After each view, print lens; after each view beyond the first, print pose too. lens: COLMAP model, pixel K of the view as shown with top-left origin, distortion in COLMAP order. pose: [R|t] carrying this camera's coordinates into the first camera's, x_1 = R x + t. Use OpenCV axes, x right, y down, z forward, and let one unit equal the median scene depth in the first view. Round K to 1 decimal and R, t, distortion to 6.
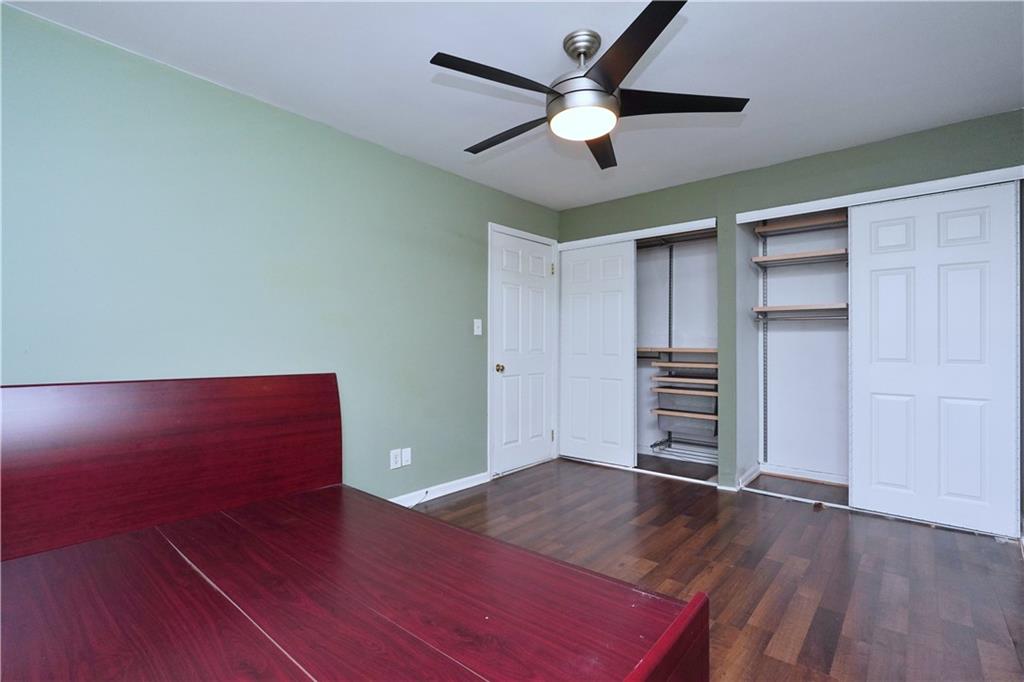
lens RADIAL K [[466.3, 0, 512.0], [0, 466.3, 338.3], [0, 0, 1]] dist [-0.024142, 0.010400]
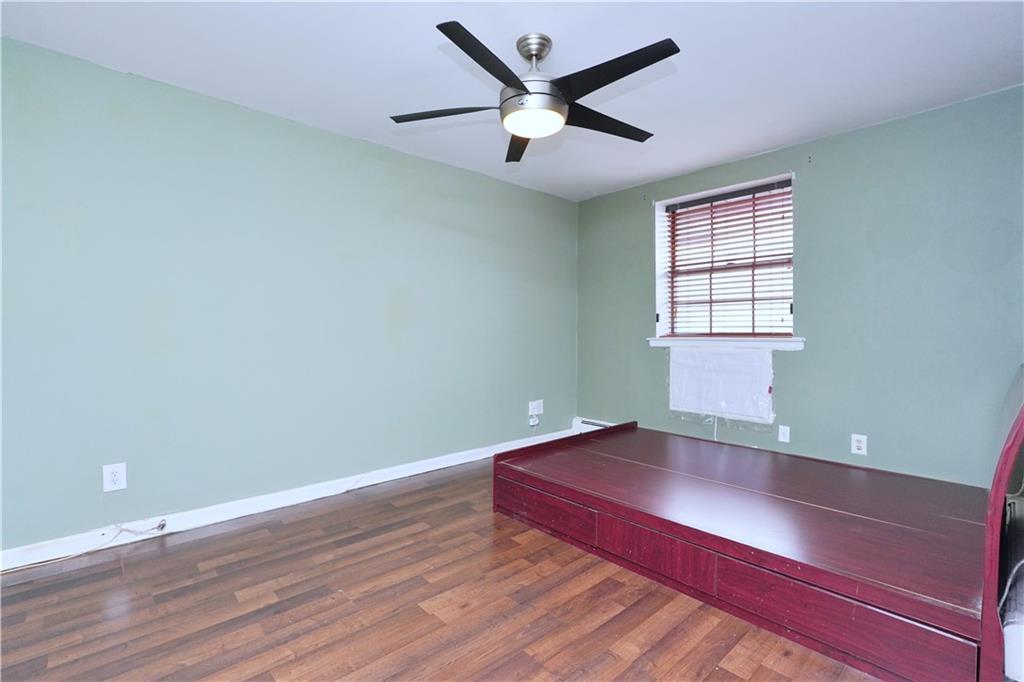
lens RADIAL K [[466.3, 0, 510.5], [0, 466.3, 343.8], [0, 0, 1]] dist [-0.024142, 0.010400]
pose [[-0.993582, -0.002155, 0.113090, 0.053985], [-0.001547, 0.999984, 0.005464, 0.026233], [-0.113100, 0.005254, -0.993570, 1.364766]]
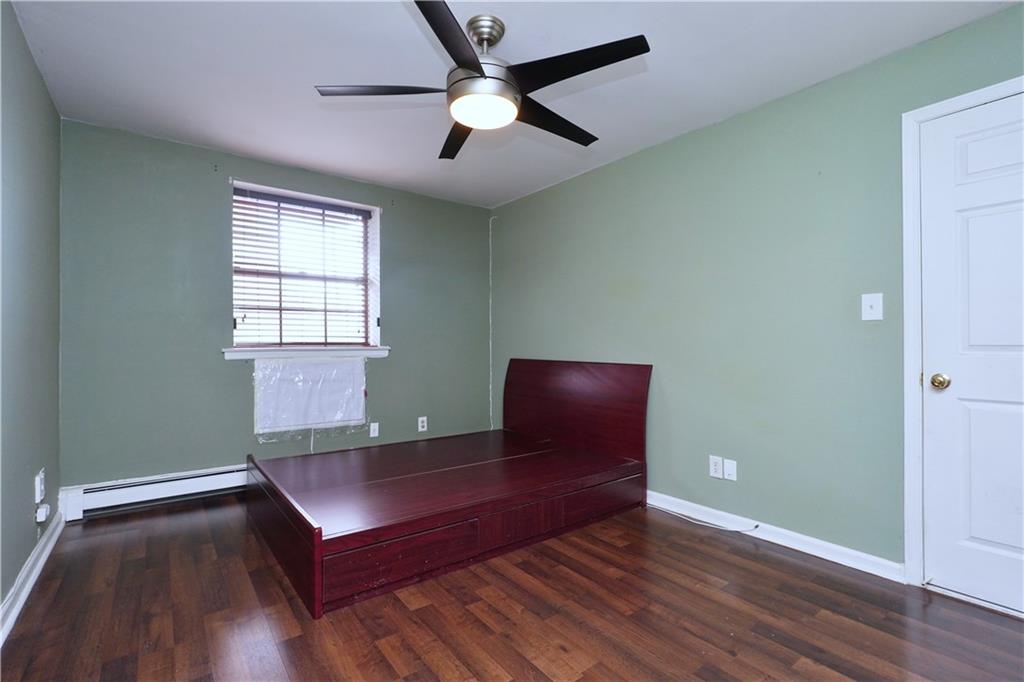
lens RADIAL K [[466.3, 0, 513.7], [0, 466.3, 342.8], [0, 0, 1]] dist [-0.024142, 0.010400]
pose [[-0.191537, -0.001619, -0.981484, 0.722767], [0.018096, 0.999823, -0.005181, 0.019746], [0.981319, -0.018753, -0.191474, 0.819863]]
